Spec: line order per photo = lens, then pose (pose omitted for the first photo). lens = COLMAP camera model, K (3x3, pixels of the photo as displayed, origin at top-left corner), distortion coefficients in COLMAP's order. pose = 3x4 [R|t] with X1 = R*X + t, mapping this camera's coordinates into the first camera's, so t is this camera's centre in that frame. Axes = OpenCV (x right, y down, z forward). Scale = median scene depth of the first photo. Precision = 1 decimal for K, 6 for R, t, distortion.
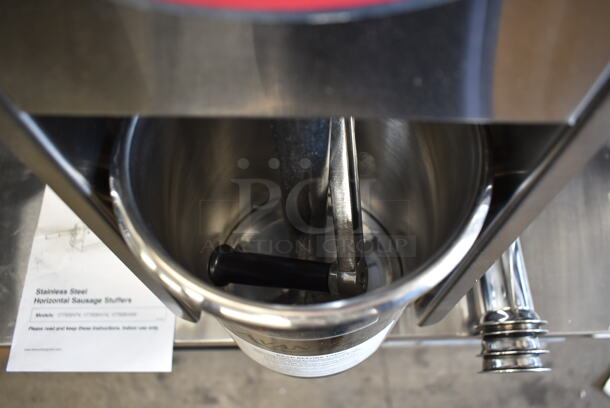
lens RADIAL K [[461.1, 0, 306.5], [0, 461.1, 203.1], [0, 0, 1]] dist [-0.019682, 0.007534]
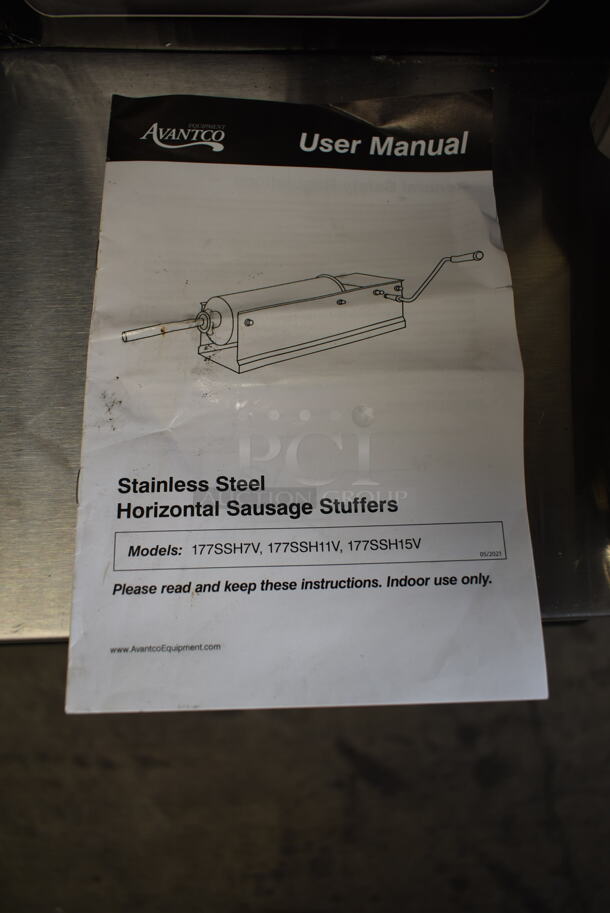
lens RADIAL K [[690.1, 0, 303.8], [0, 690.1, 454.3], [0, 0, 1]] dist [-0.019682, 0.007534]
pose [[0.998471, -0.008393, 0.054637, -0.484915], [0.003966, 0.996736, 0.080629, 0.129378], [-0.055135, -0.080289, 0.995246, 0.477179]]
